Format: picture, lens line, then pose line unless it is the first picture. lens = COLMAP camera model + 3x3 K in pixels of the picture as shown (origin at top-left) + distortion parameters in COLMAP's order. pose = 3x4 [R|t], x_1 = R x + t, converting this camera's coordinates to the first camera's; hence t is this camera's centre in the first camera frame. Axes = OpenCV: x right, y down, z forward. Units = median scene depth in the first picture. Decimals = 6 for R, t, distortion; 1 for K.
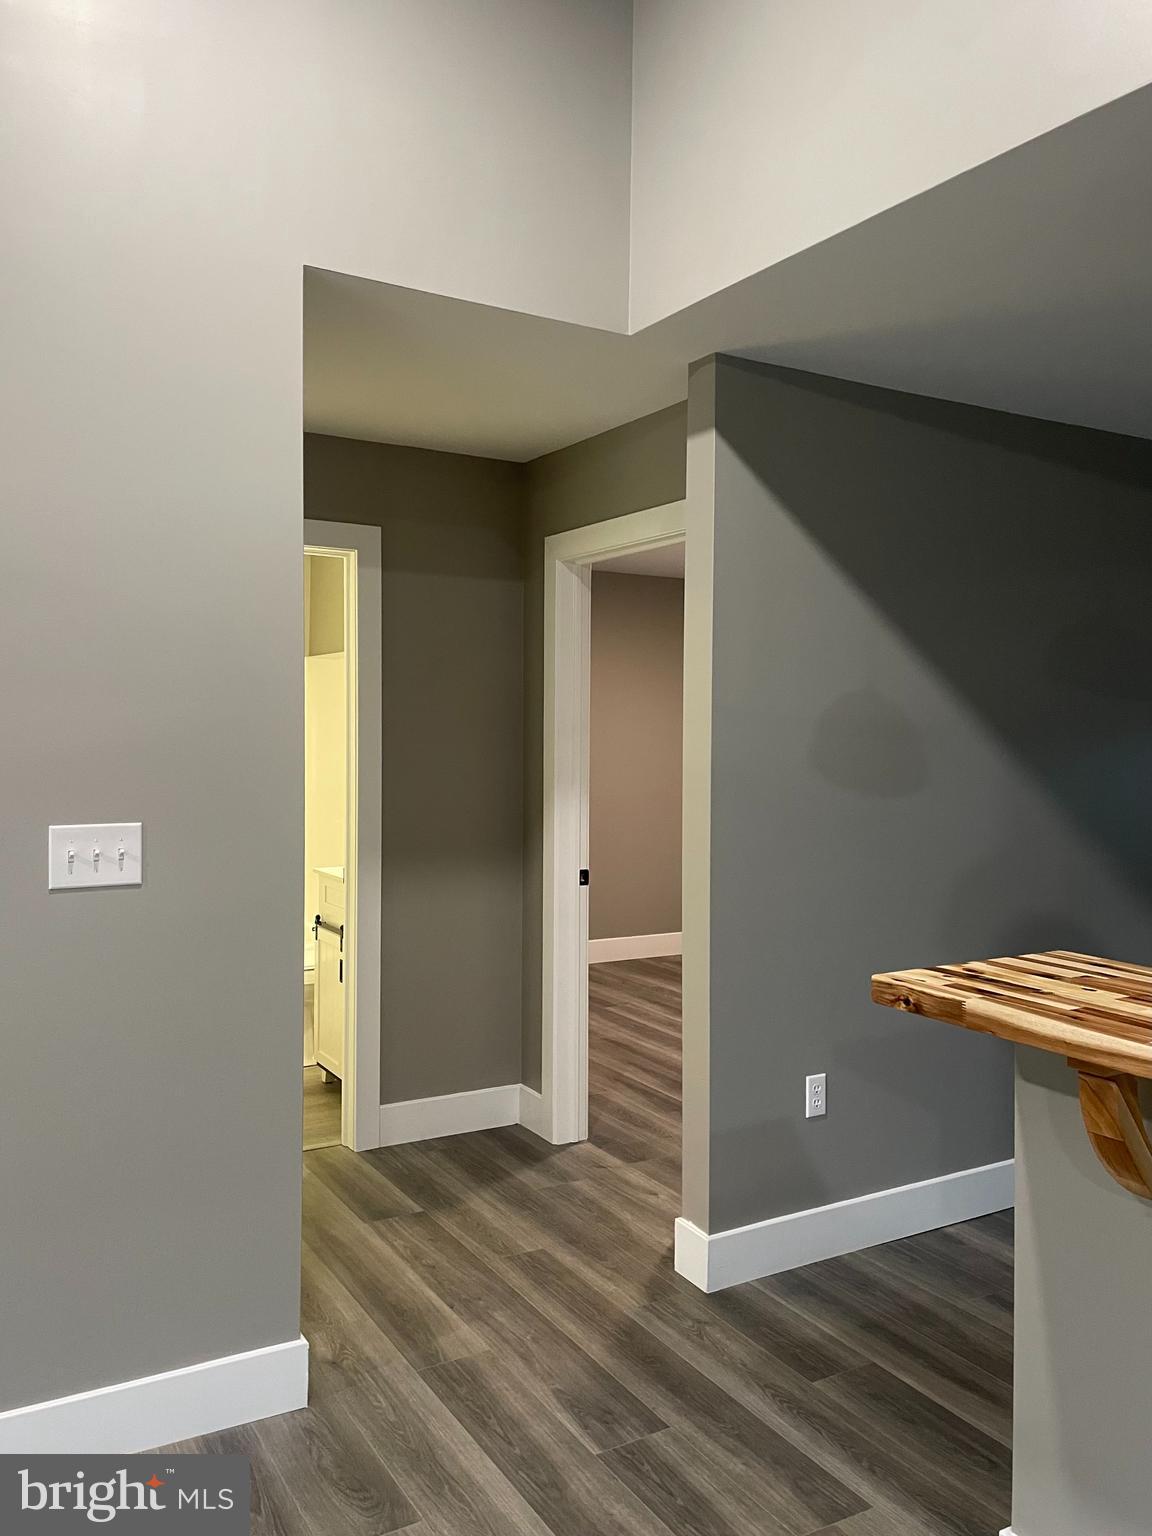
lens RADIAL K [[1241.1, 0, 576.0], [0, 1241.1, 768.0], [0, 0, 1]] dist [0.088121, -0.131874]
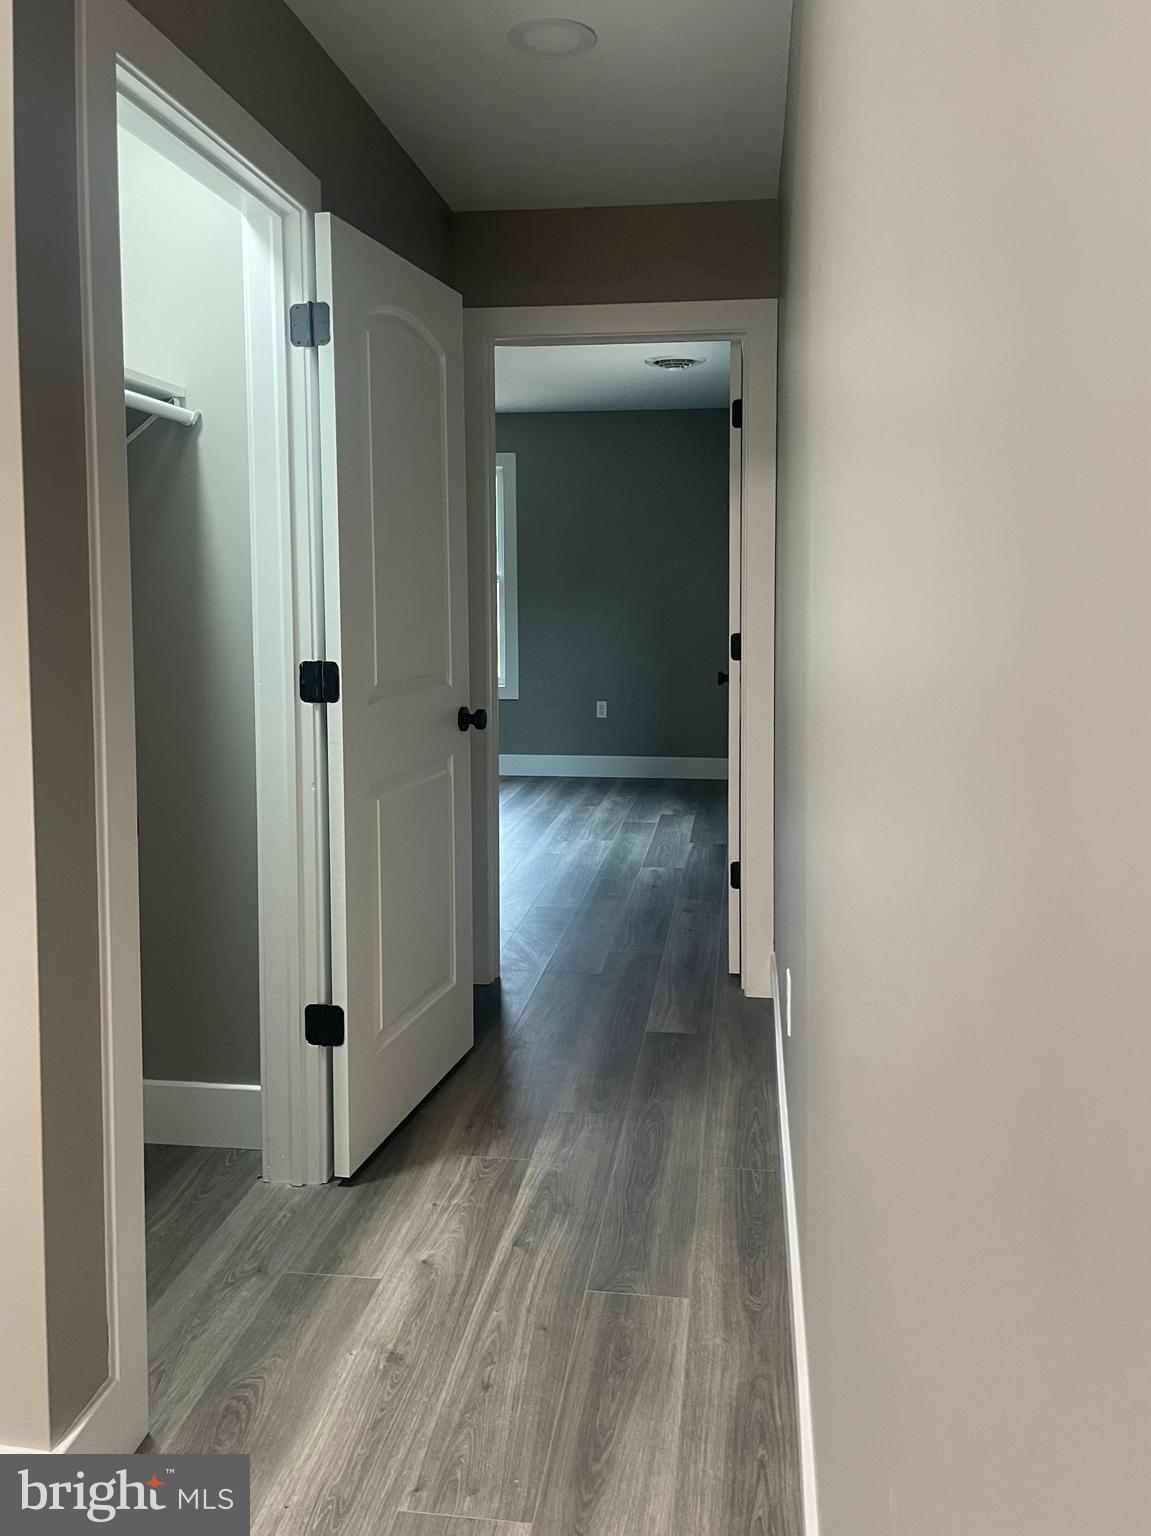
lens RADIAL K [[1241.1, 0, 575.5], [0, 1241.1, 768.0], [0, 0, 1]] dist [0.088121, -0.131874]
pose [[-0.787945, -0.102938, 0.607080, -0.357811], [0.021438, 0.980743, 0.194122, 0.008560], [-0.615372, 0.165971, -0.770565, 1.534029]]
